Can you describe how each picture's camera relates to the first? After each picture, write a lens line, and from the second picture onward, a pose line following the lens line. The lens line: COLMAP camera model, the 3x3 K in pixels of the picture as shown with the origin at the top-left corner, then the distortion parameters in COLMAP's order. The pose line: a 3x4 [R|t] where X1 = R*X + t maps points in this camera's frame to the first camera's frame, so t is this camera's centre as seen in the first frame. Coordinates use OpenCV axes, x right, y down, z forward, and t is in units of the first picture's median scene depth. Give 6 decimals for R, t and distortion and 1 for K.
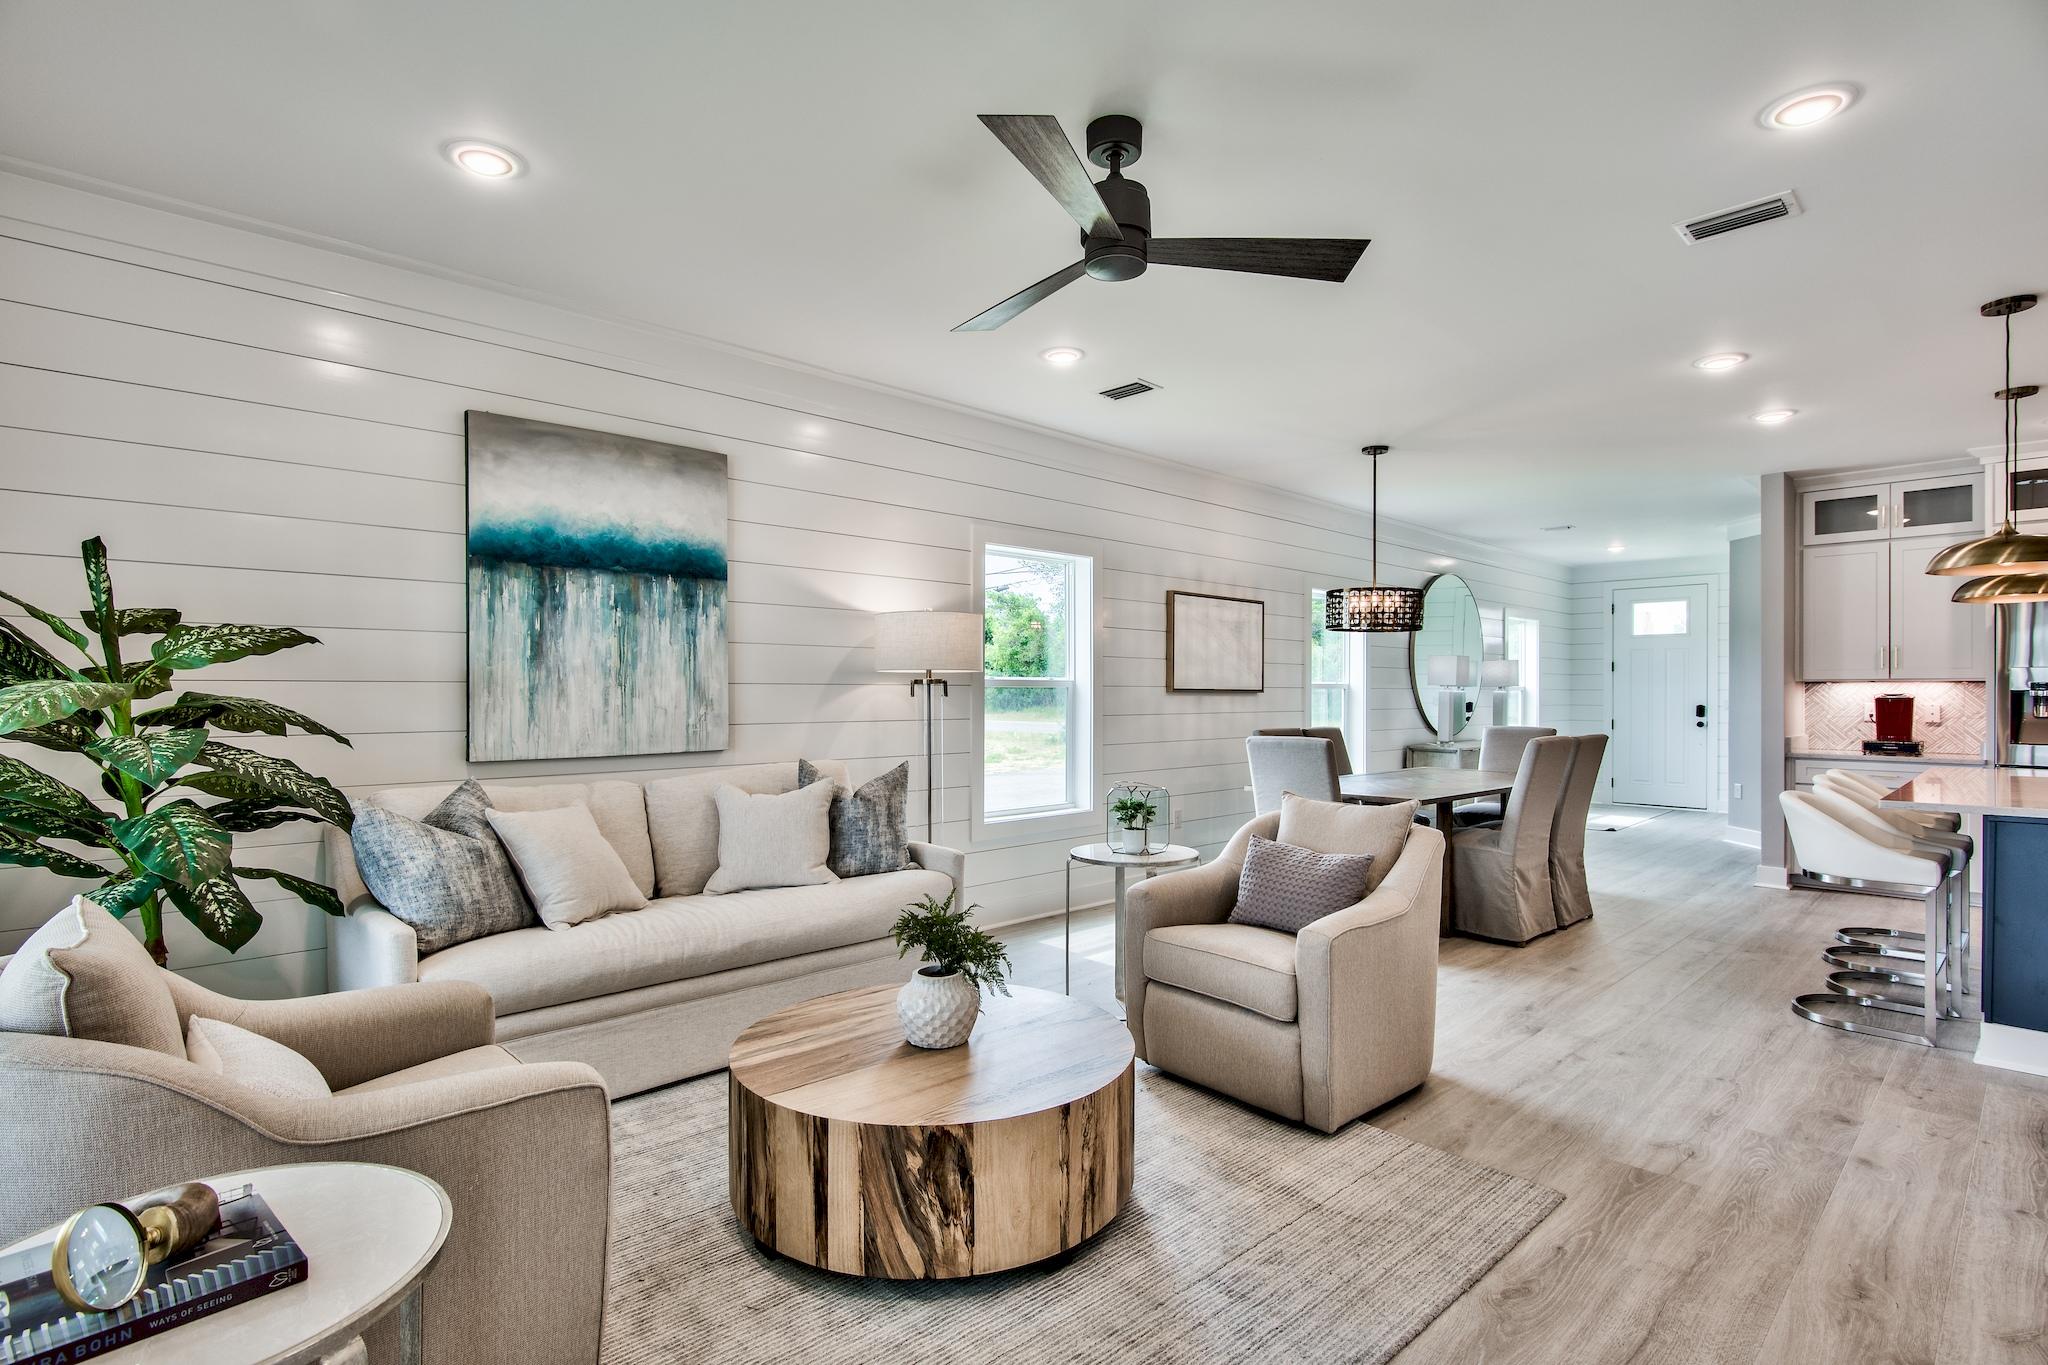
lens RADIAL K [[1000.0, 0, 1030.9], [0, 1000.0, 695.3], [0, 0, 1]] dist [-0.002918, 0.000336]
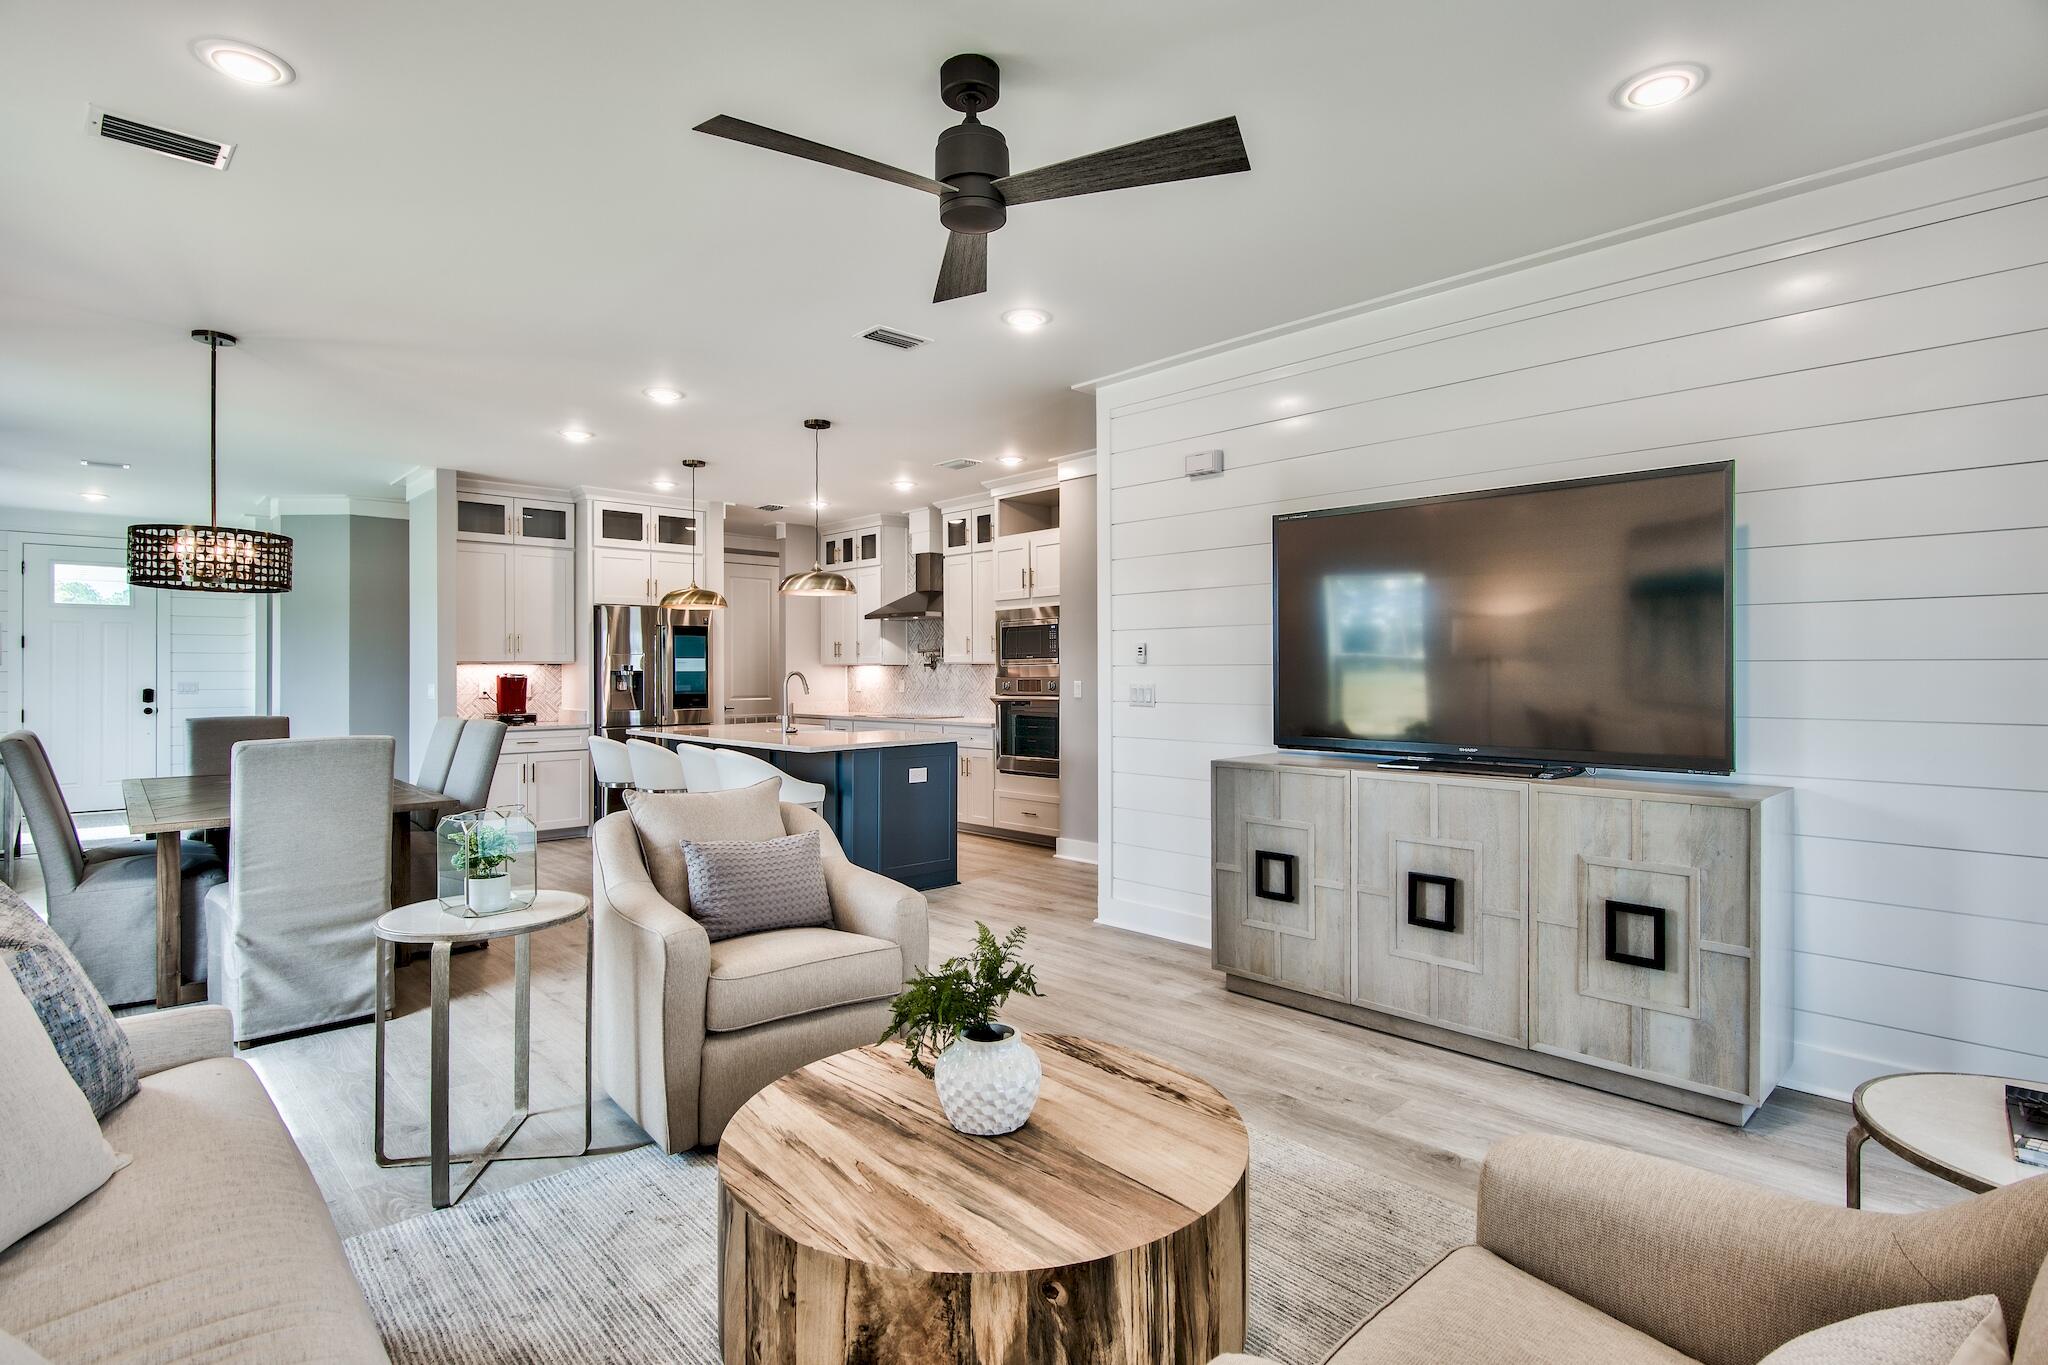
lens RADIAL K [[1021.7, 0, 1024.0], [0, 1021.7, 682.5], [0, 0, 1]] dist [-0.002751, -0.000430]
pose [[0.015476, -0.011847, 0.999810, -0.559557], [0.006814, 0.999908, 0.011742, -0.002635], [-0.999857, 0.006631, 0.015555, 0.608300]]
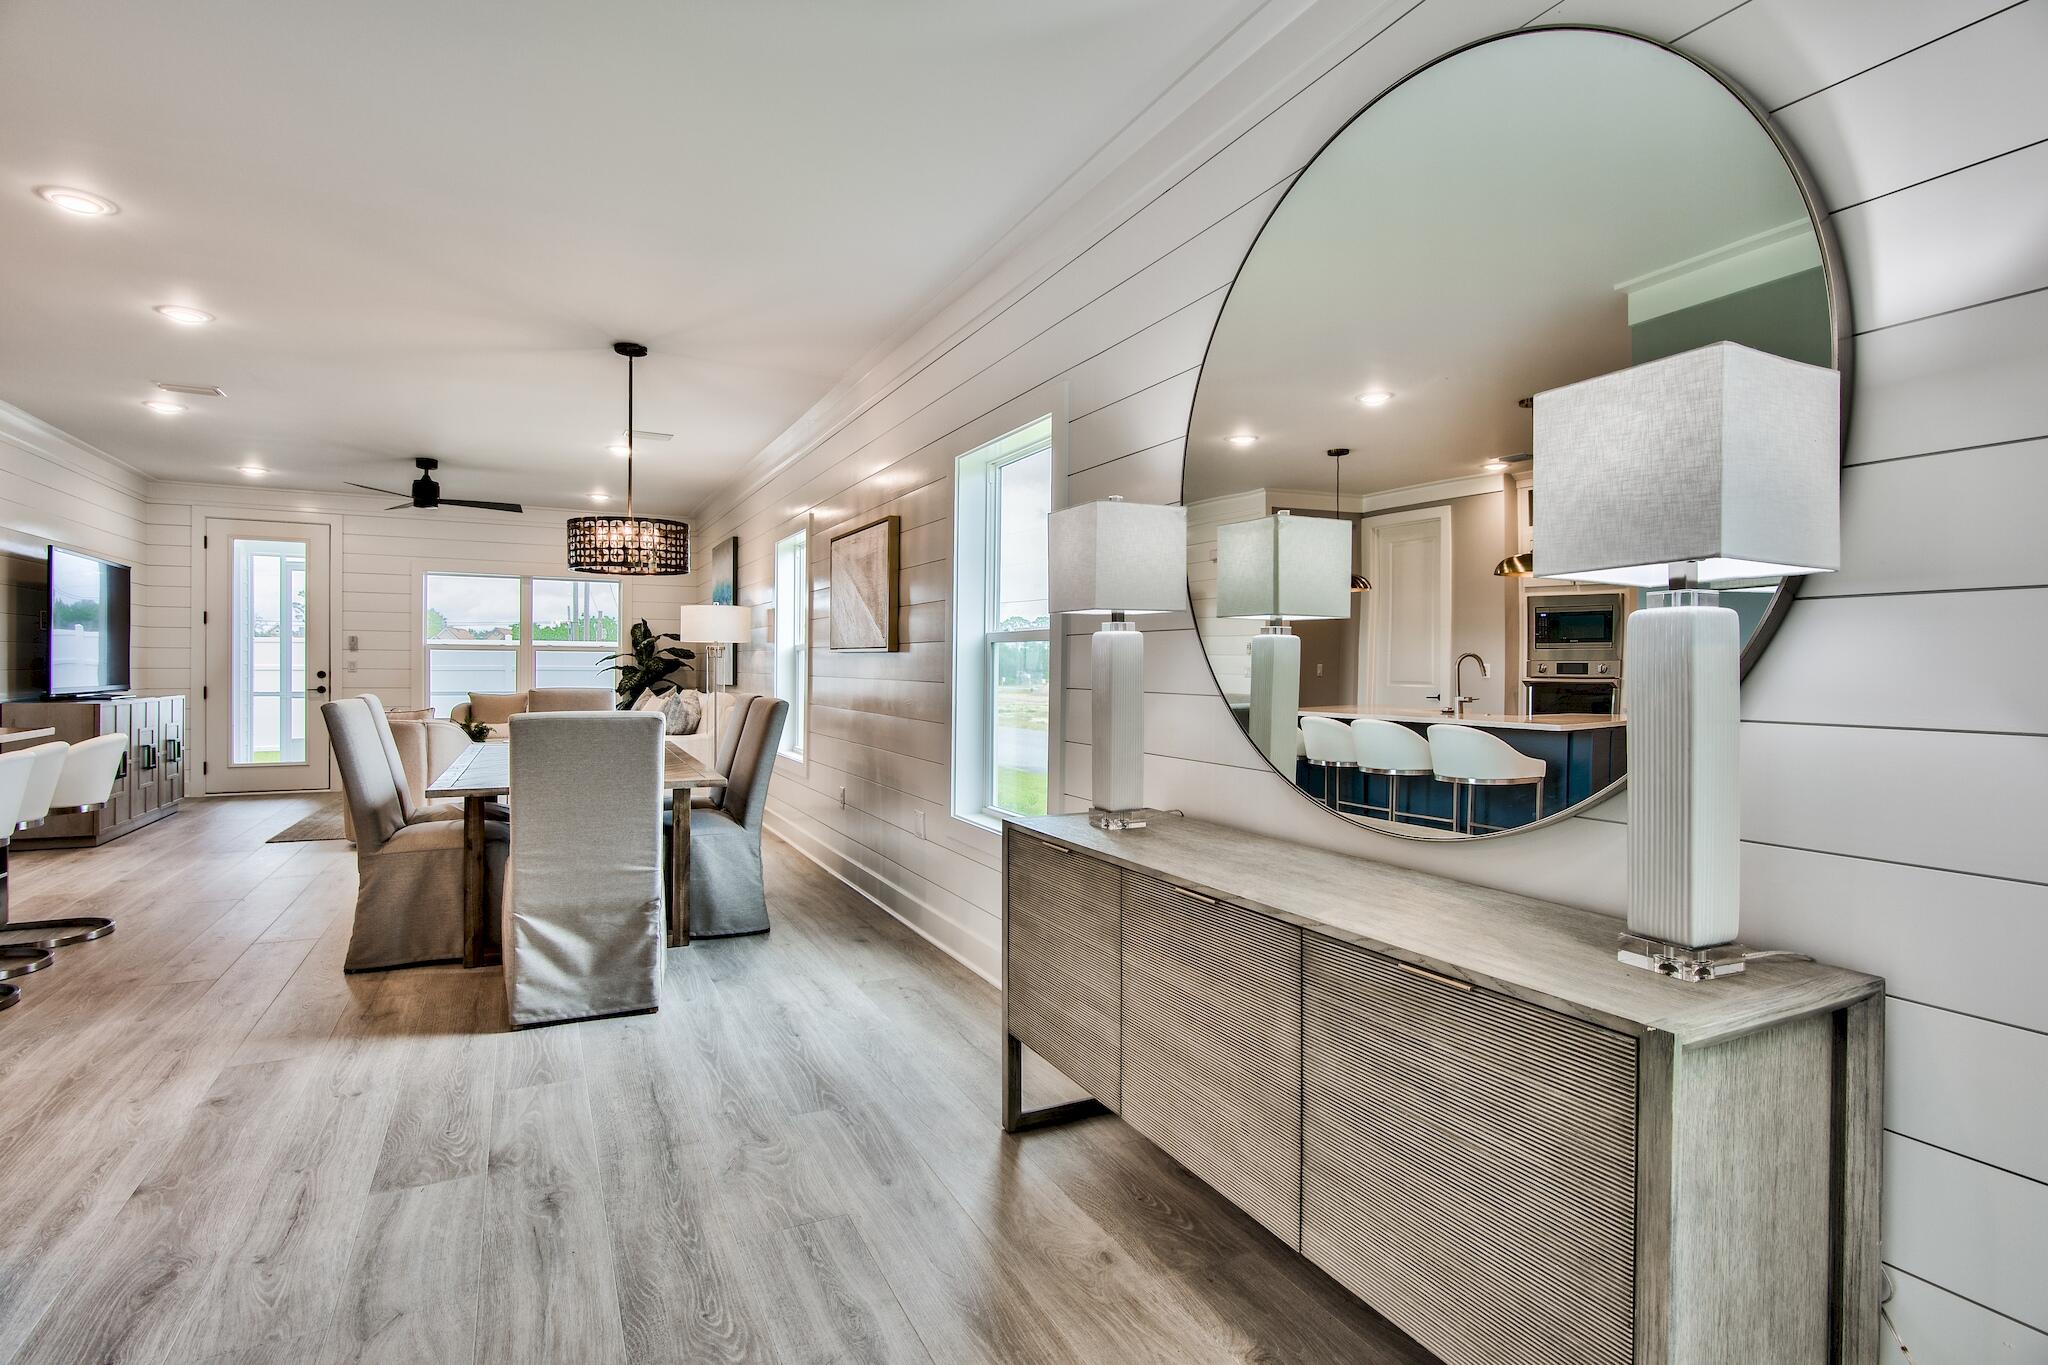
lens RADIAL K [[1007.7, 0, 1016.2], [0, 1007.7, 685.3], [0, 0, 1]] dist [-0.003177, -0.000314]
pose [[-0.311172, 0.014110, -0.950249, 1.510271], [-0.012264, 0.999747, 0.018861, 0.011686], [0.950275, 0.017523, -0.310920, 2.298431]]
